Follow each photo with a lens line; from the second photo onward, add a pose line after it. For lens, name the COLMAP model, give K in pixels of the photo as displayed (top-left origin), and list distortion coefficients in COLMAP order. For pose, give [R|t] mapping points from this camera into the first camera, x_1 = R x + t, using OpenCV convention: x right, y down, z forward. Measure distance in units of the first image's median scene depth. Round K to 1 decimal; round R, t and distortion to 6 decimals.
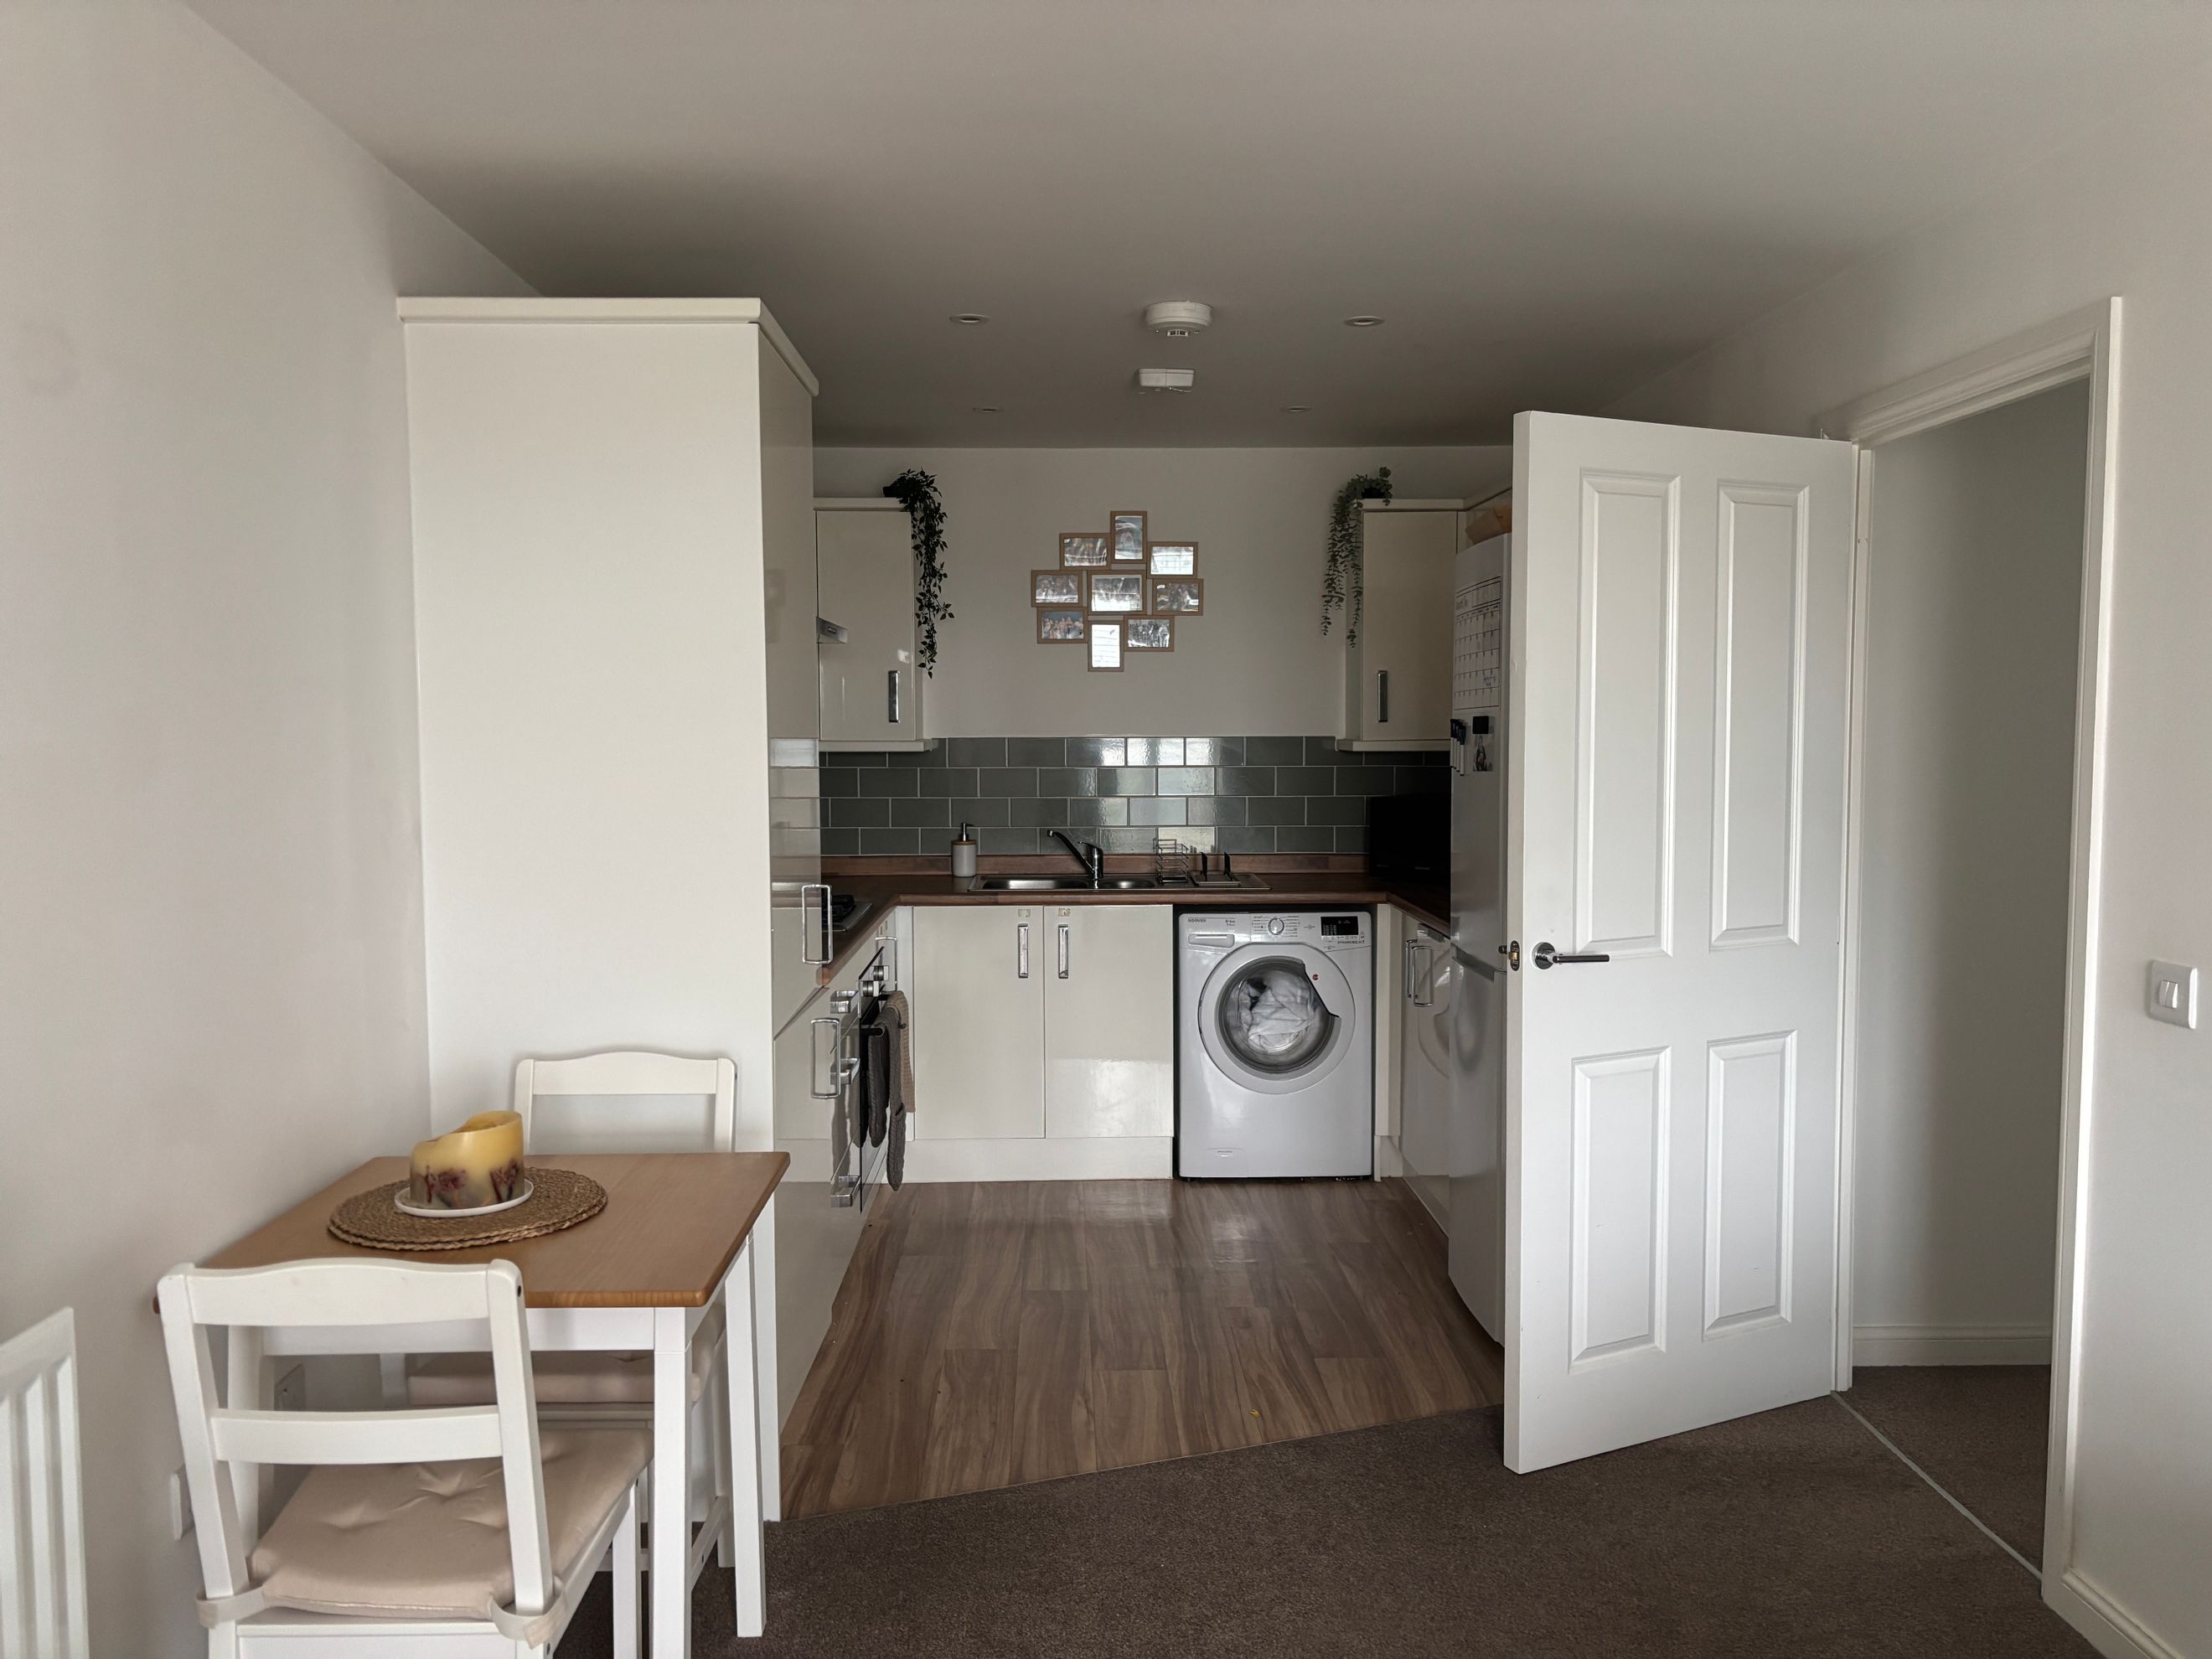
lens RADIAL K [[1717.0, 0, 1045.3], [0, 1717.0, 832.3], [0, 0, 1]] dist [0.064162, -0.081415]
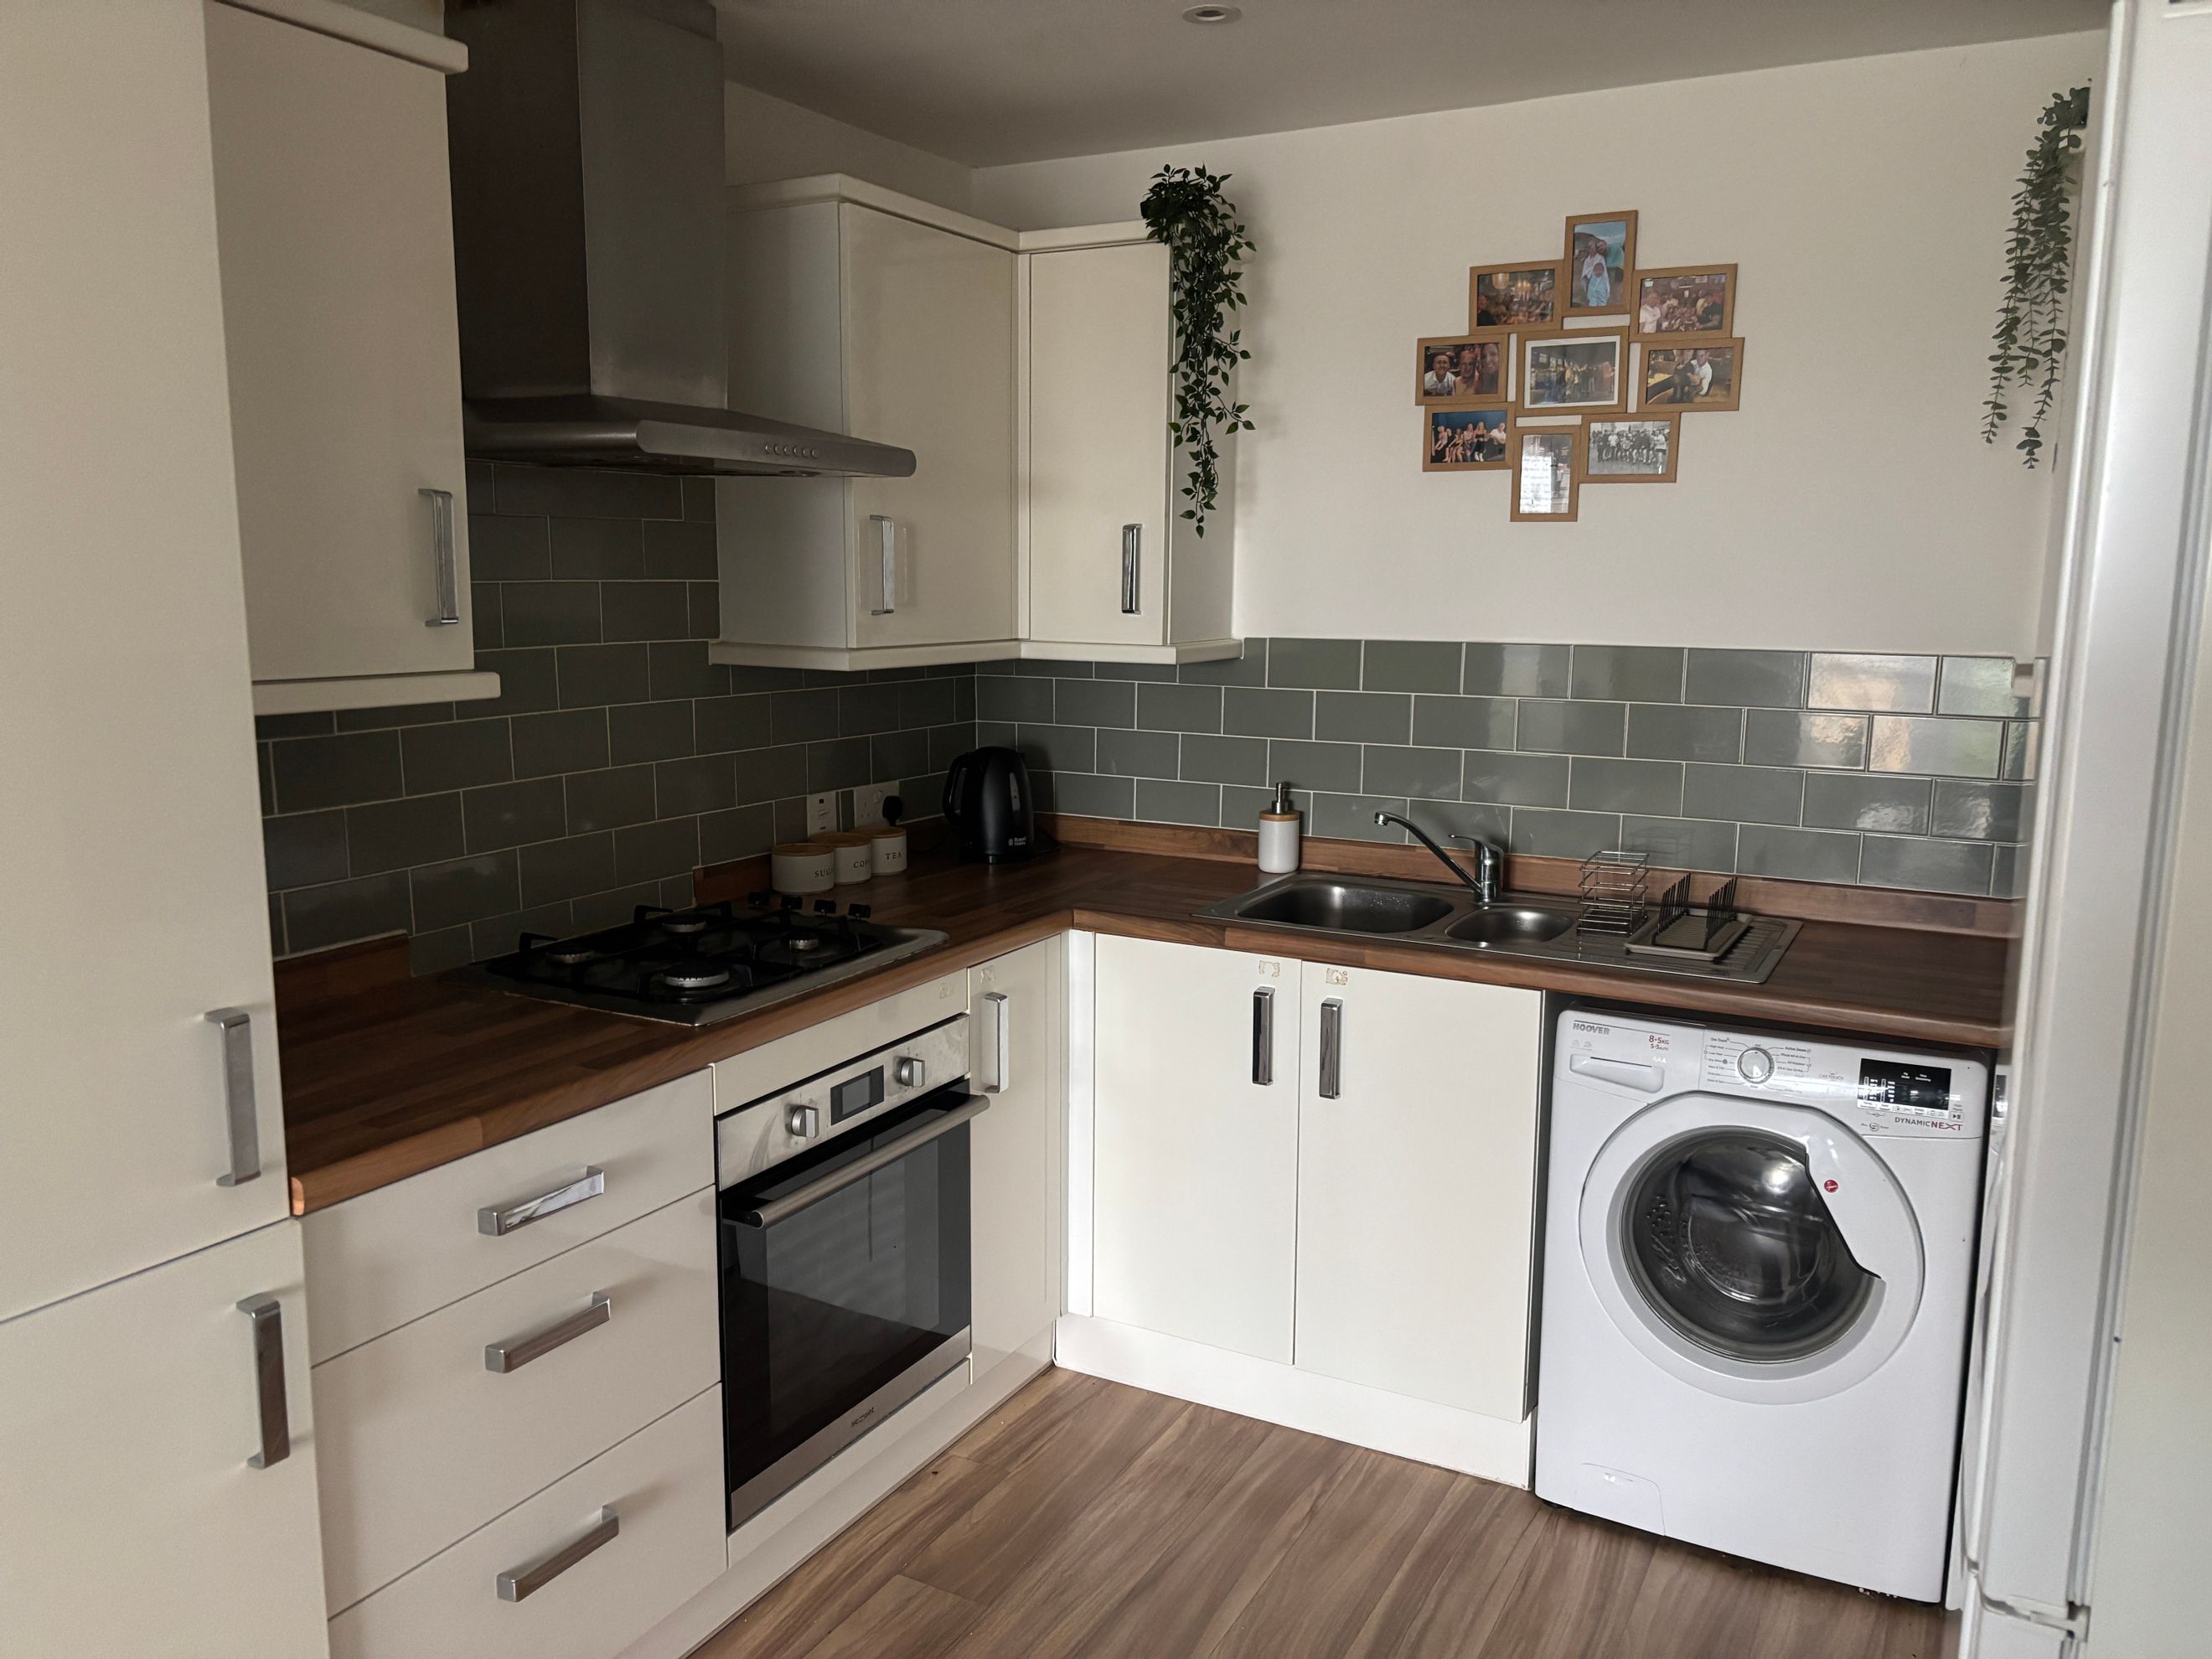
lens RADIAL K [[1717.0, 0, 1045.3], [0, 1717.0, 832.3], [0, 0, 1]] dist [0.064162, -0.081415]
pose [[0.872489, 0.085044, -0.481177, 0.176988], [-0.042067, 0.994155, 0.099432, -0.045785], [0.486820, -0.066512, 0.870966, 0.460363]]
